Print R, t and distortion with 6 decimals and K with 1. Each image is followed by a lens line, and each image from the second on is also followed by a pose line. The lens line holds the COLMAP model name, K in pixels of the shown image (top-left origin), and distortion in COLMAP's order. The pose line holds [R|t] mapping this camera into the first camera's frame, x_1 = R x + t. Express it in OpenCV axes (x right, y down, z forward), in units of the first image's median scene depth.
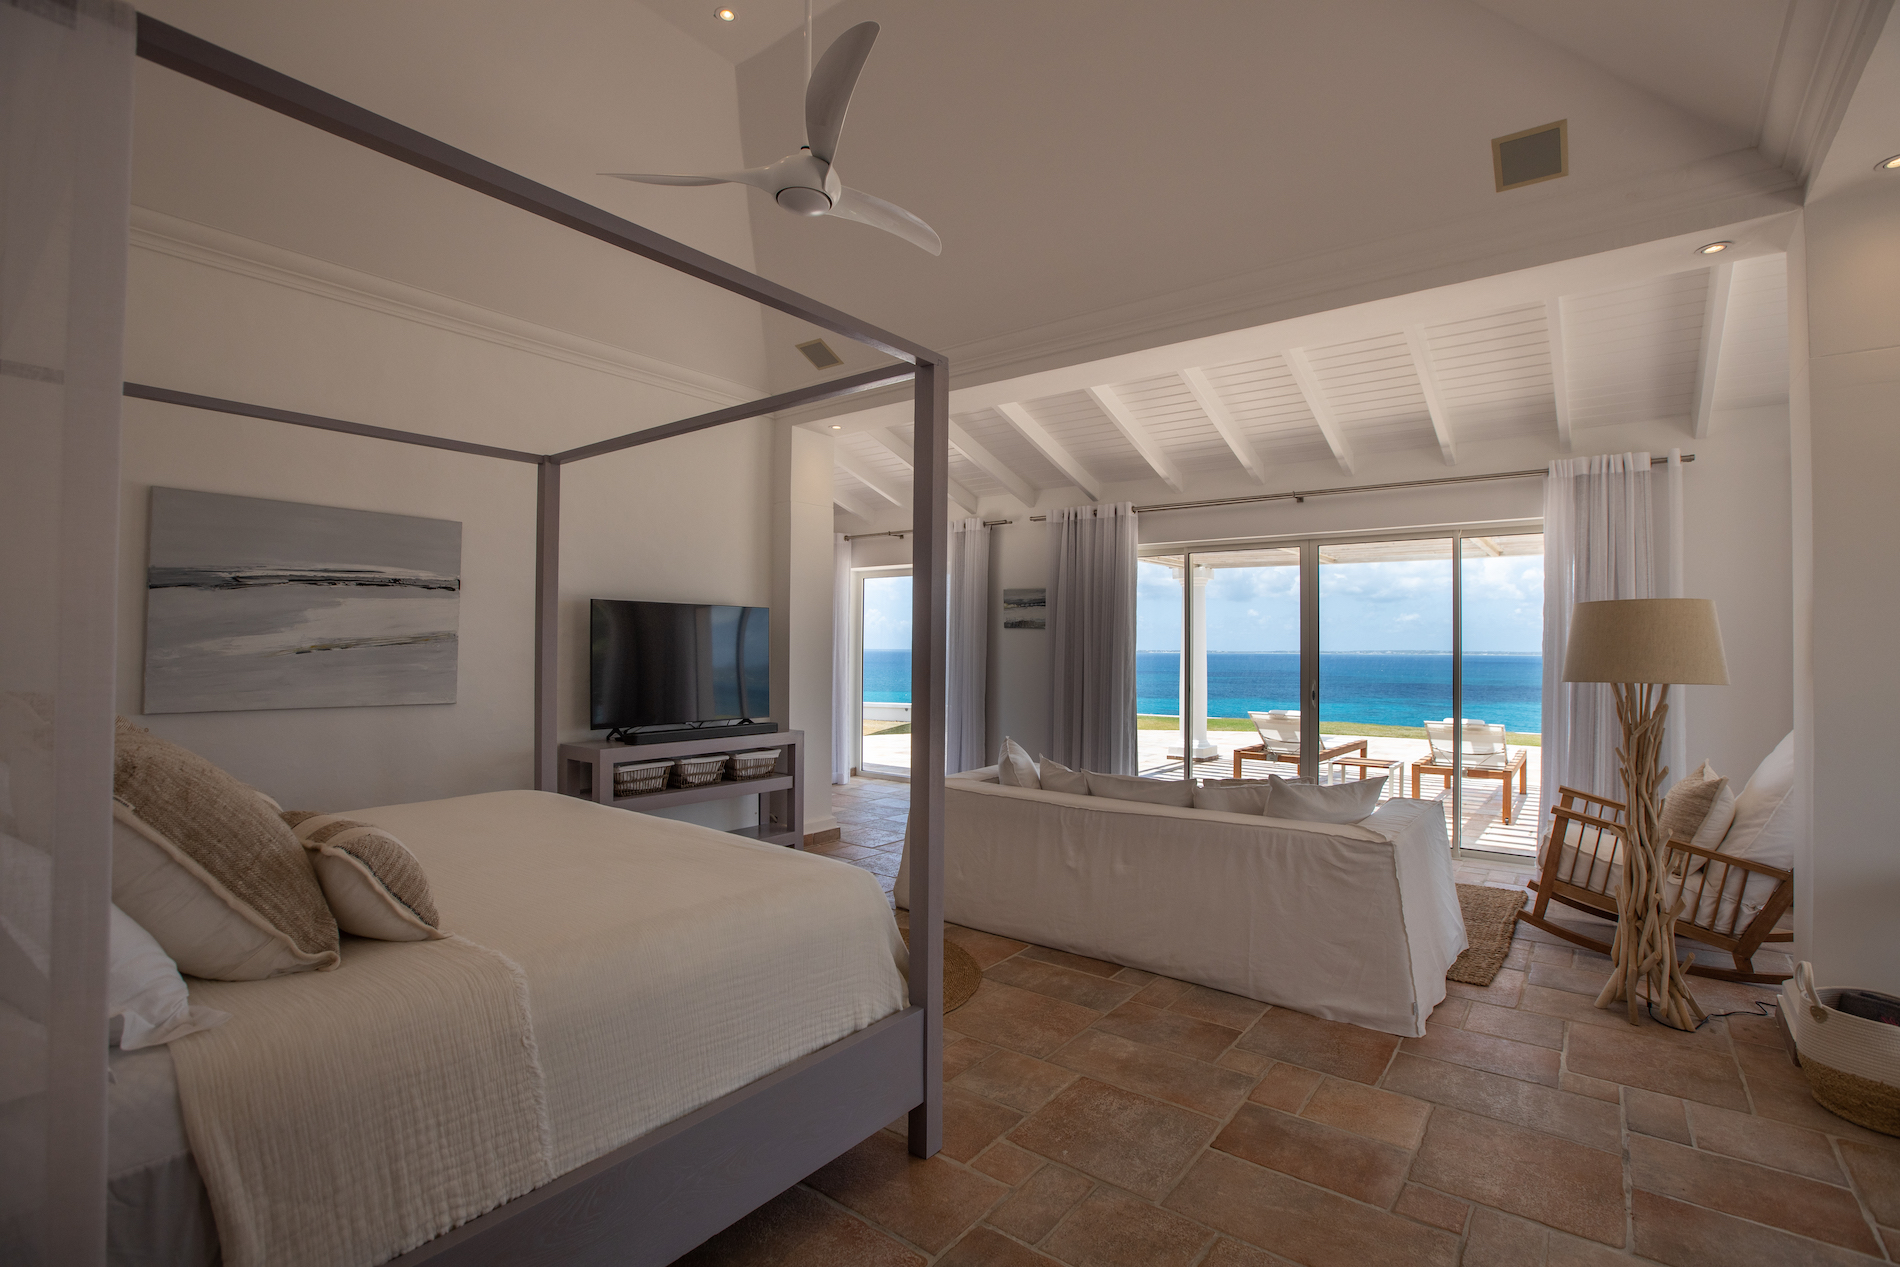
lens RADIAL K [[918.8, 0, 941.8], [0, 918.8, 636.5], [0, 0, 1]] dist [-0.049479, 0.018691]
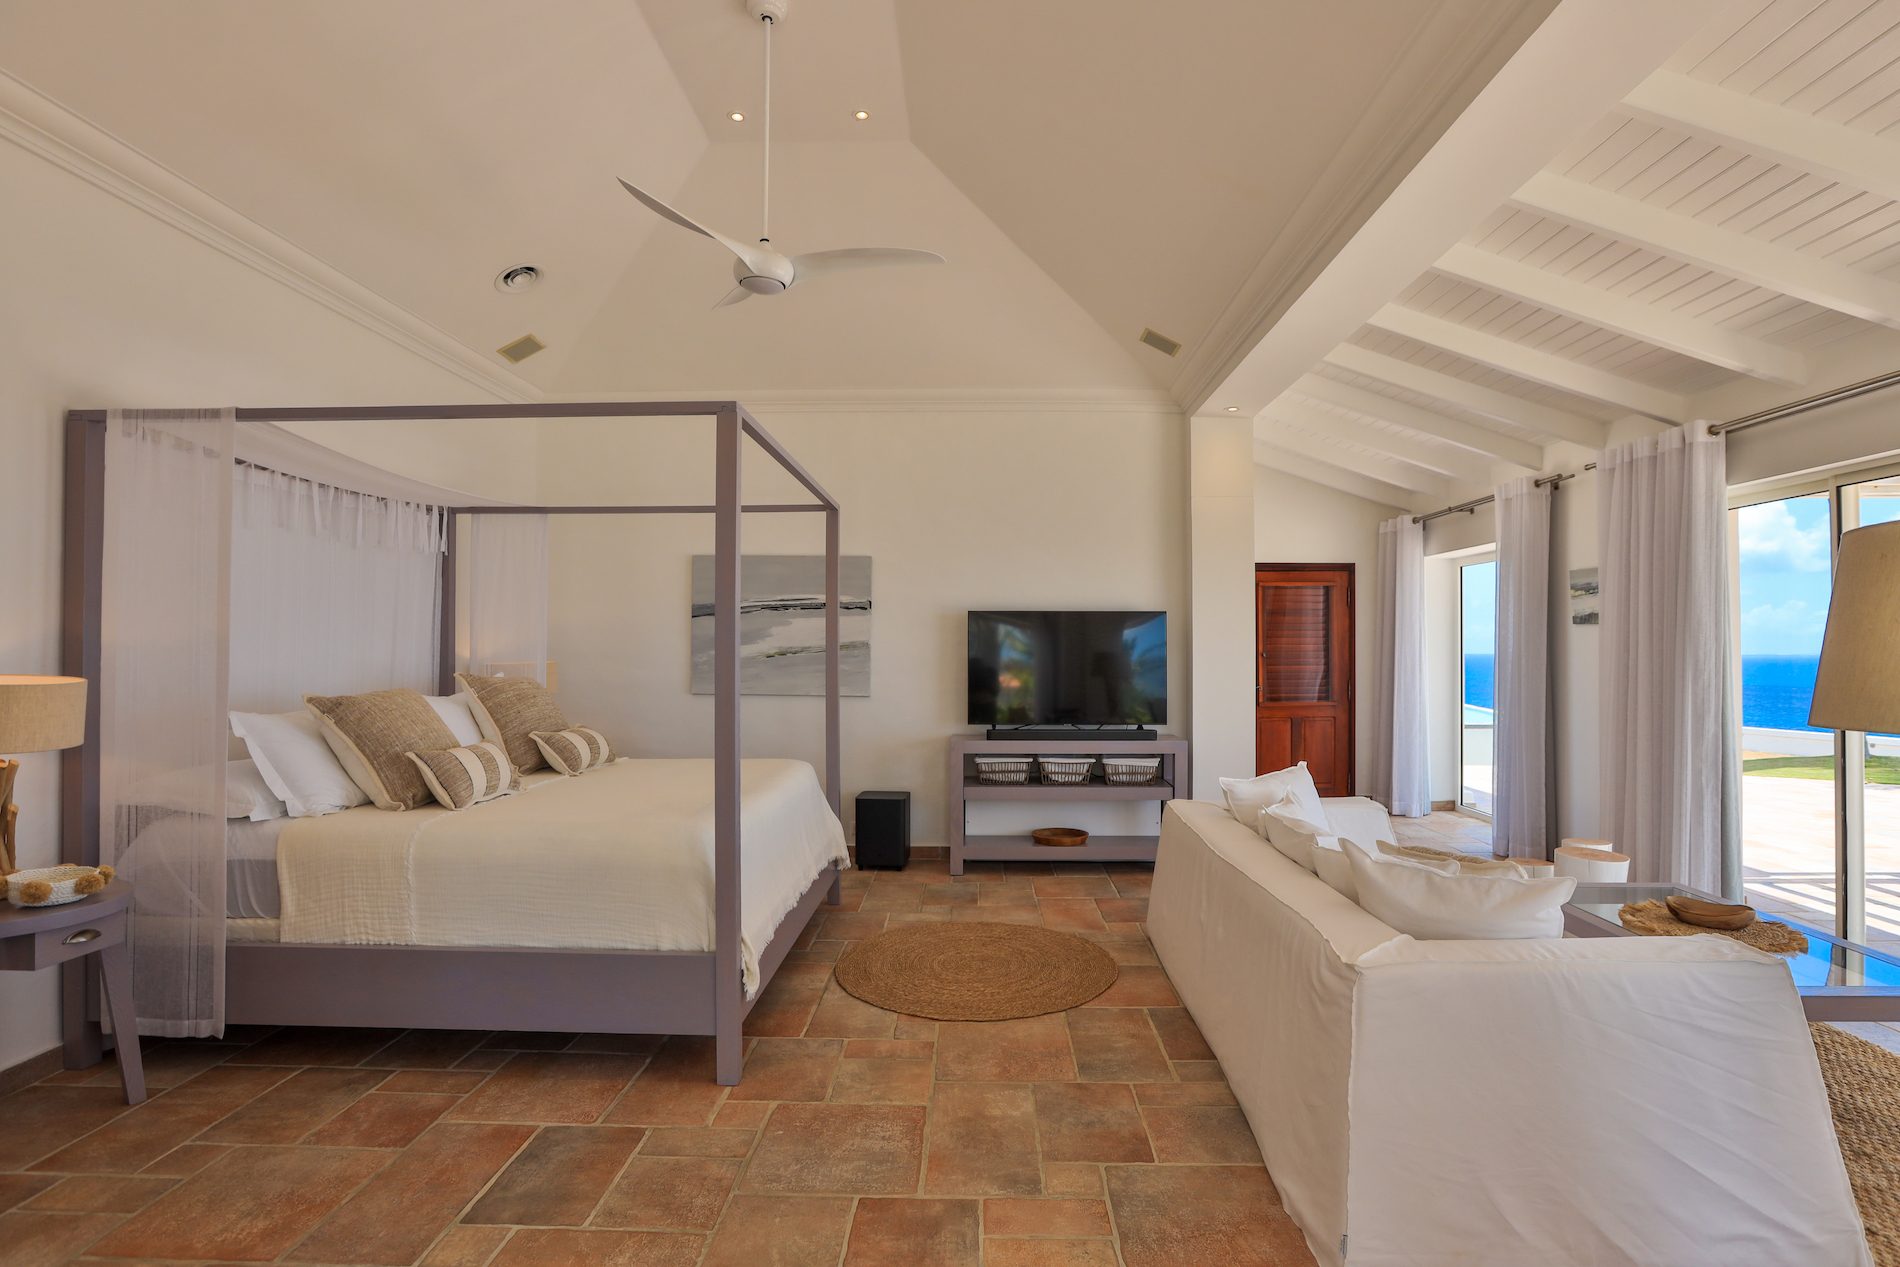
lens RADIAL K [[947.9, 0, 920.9], [0, 947.9, 635.0], [0, 0, 1]] dist [-0.099475, 0.078085]
pose [[0.557167, -0.017010, -0.830226, 0.551899], [0.010701, 0.999854, -0.013304, 0.004329], [0.830331, -0.001471, 0.557268, 0.263188]]
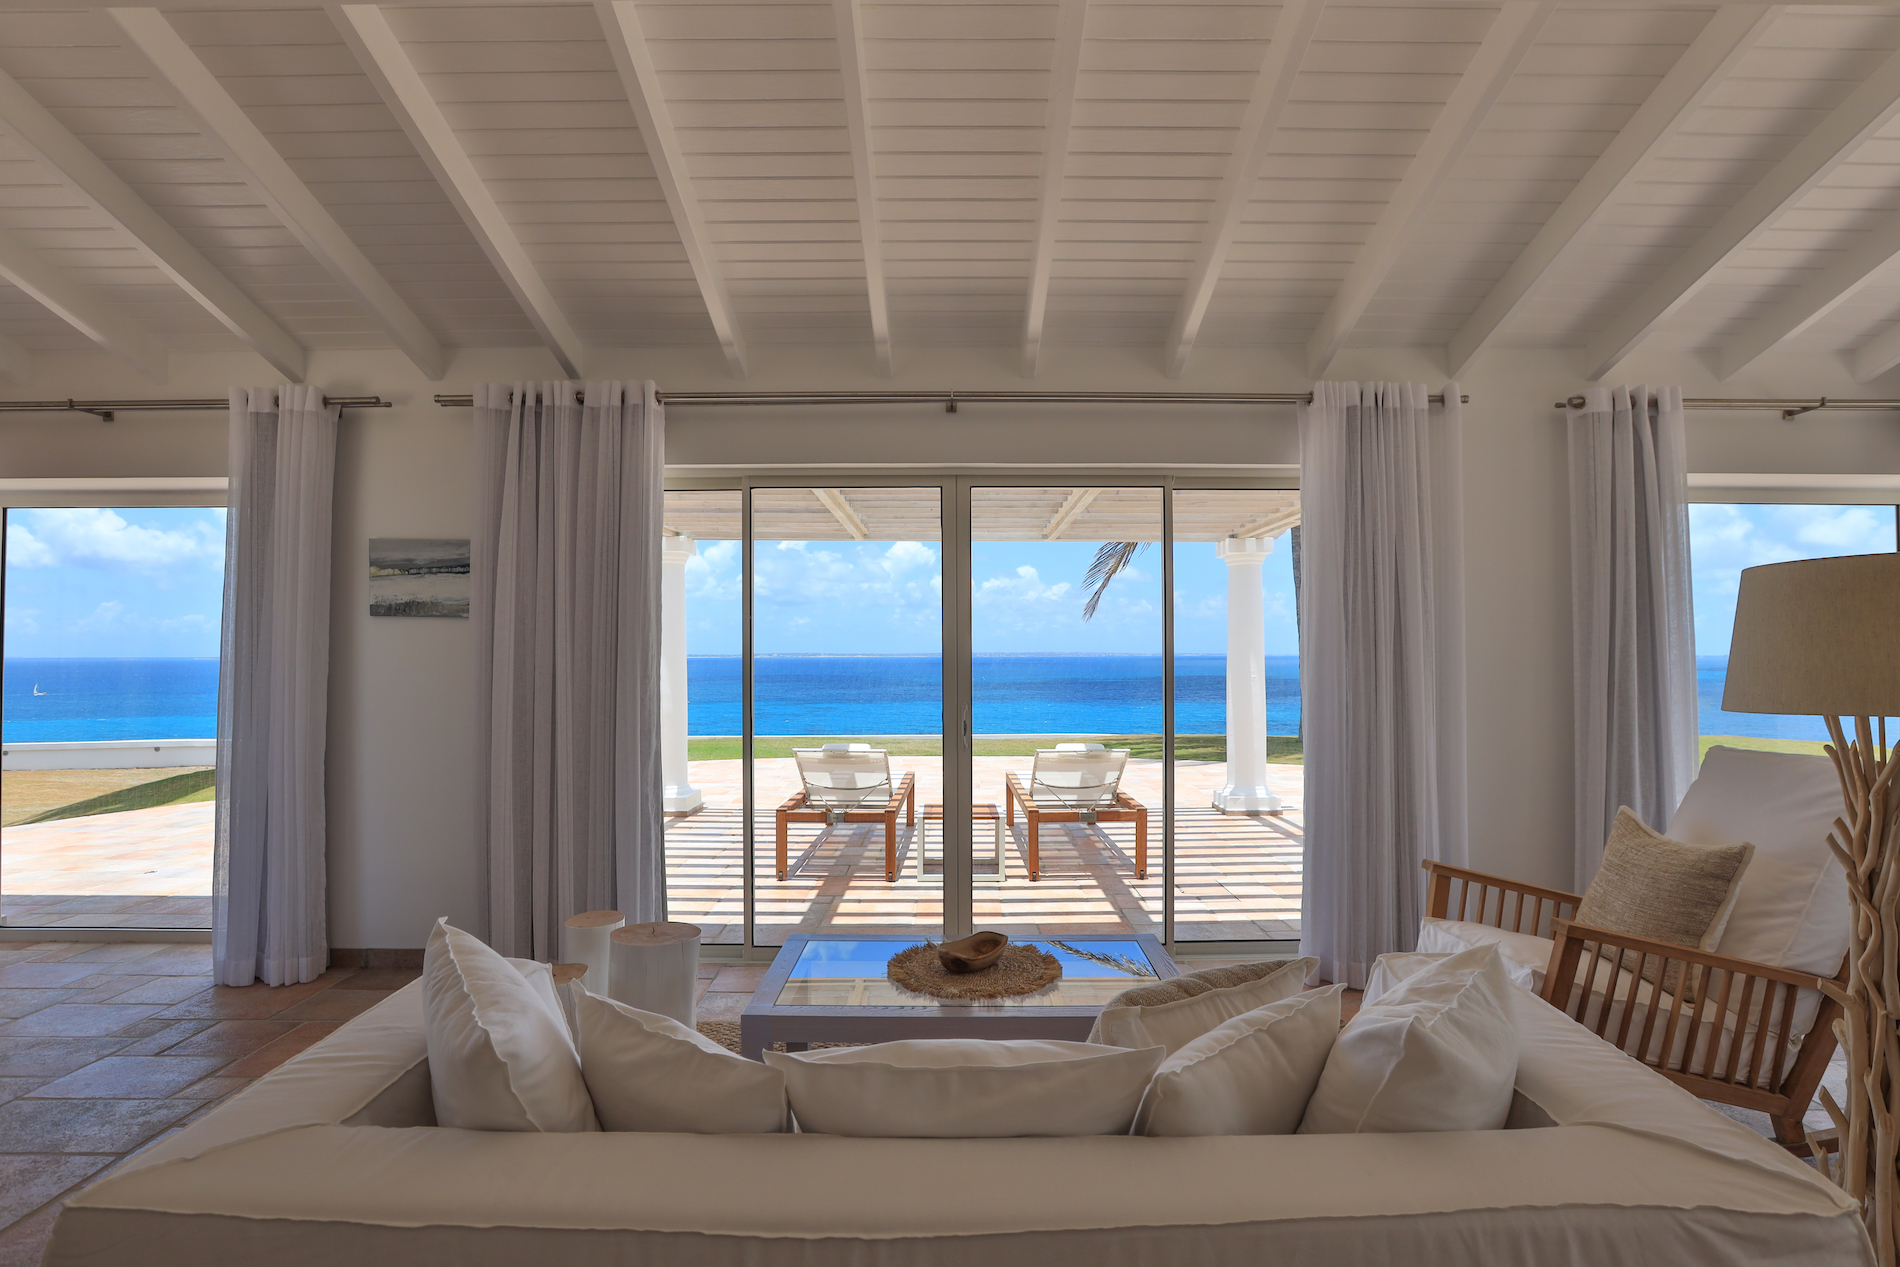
lens RADIAL K [[918.8, 0, 941.8], [0, 918.8, 636.5], [0, 0, 1]] dist [-0.049479, 0.018691]
pose [[0.782403, 0.001976, 0.622769, 0.008012], [0.001563, 0.999986, -0.005137, 0.006676], [-0.622770, 0.004993, 0.782389, 0.617978]]
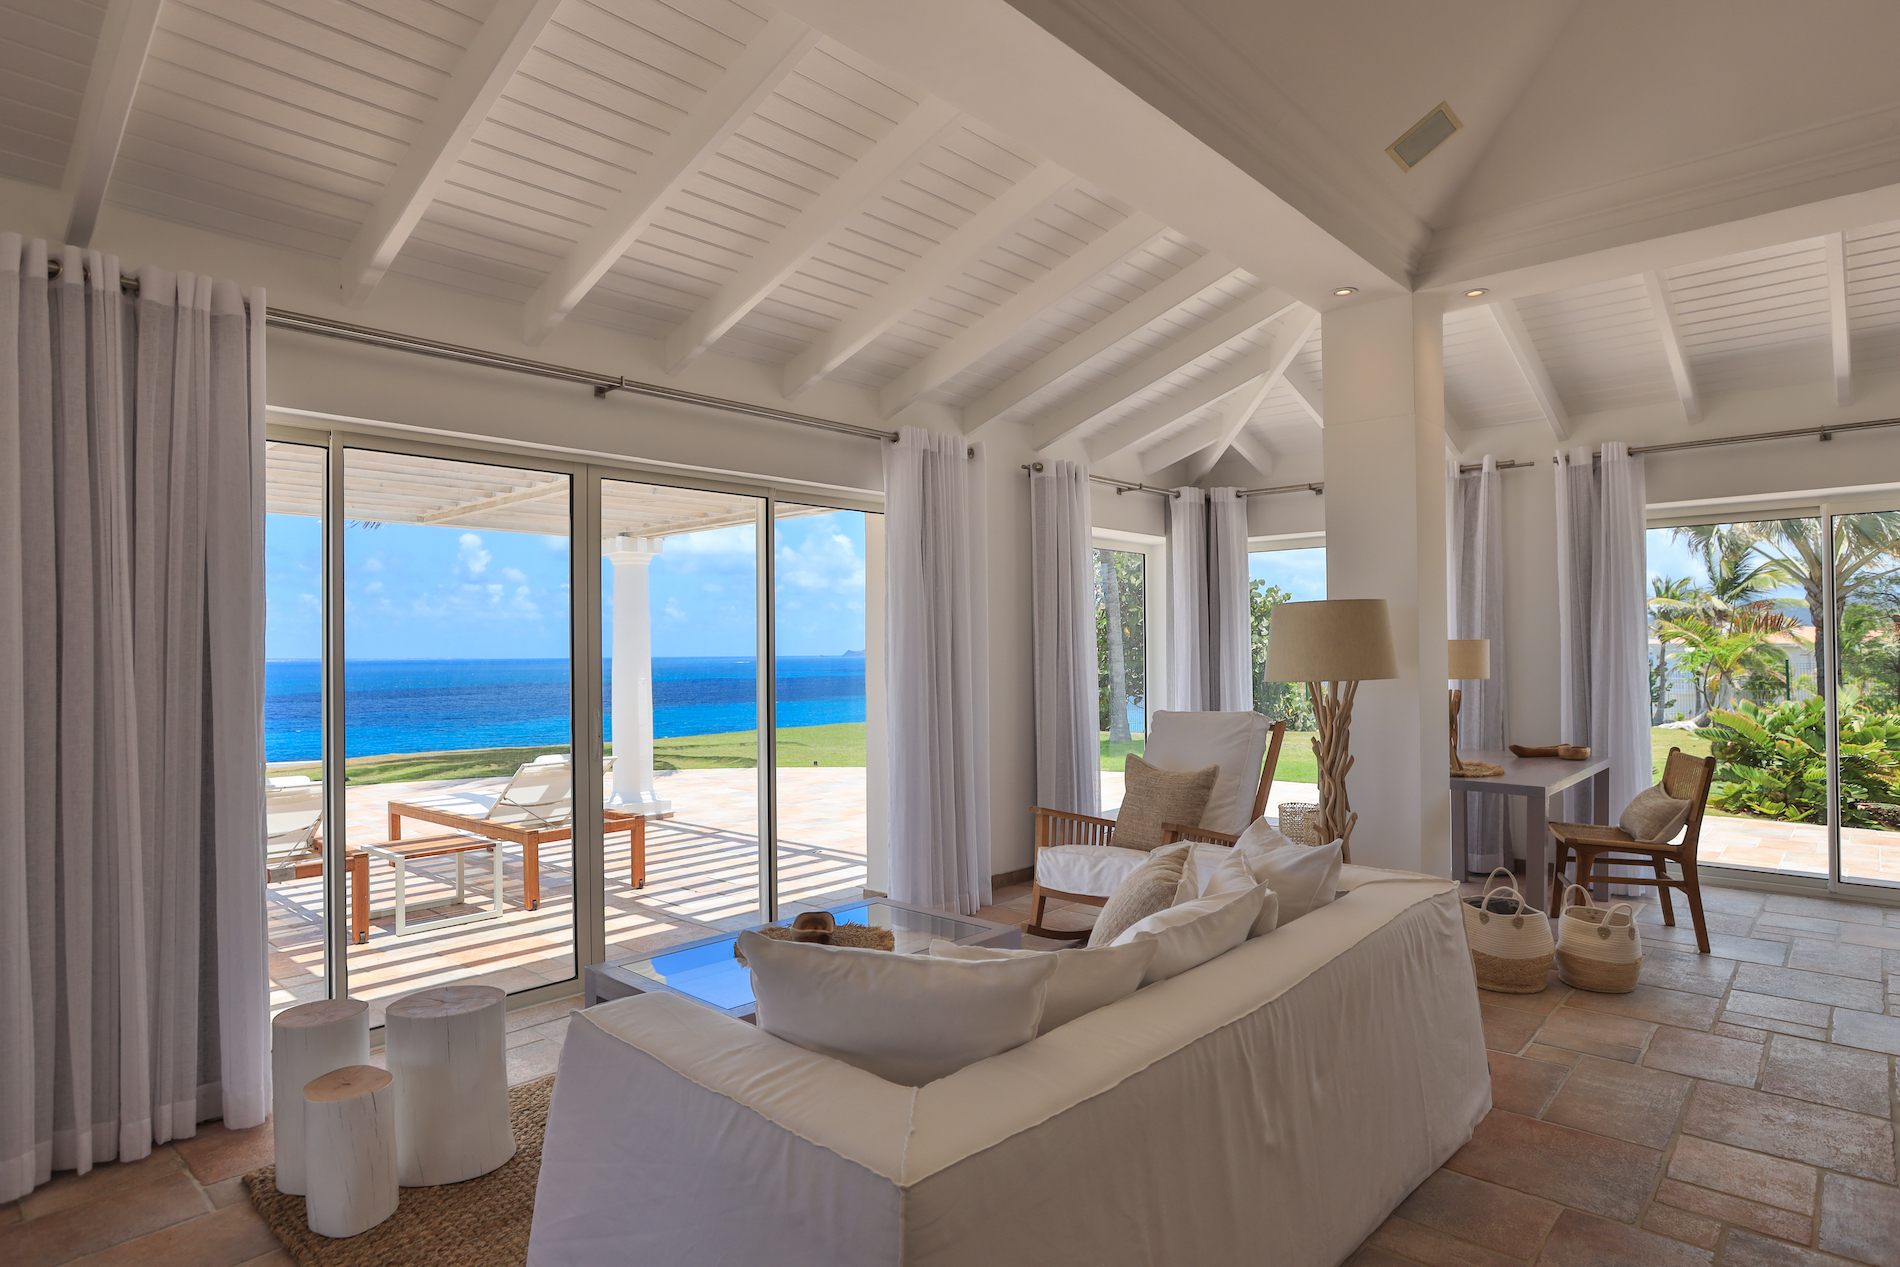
lens RADIAL K [[1016.0, 0, 950.1], [0, 1016.0, 643.0], [0, 0, 1]] dist [0.018730, -0.000447]
pose [[0.103442, -0.001307, 0.994635, -0.253912], [0.000886, 0.999999, 0.001222, 0.006194], [-0.994635, 0.000755, 0.103443, 0.841986]]
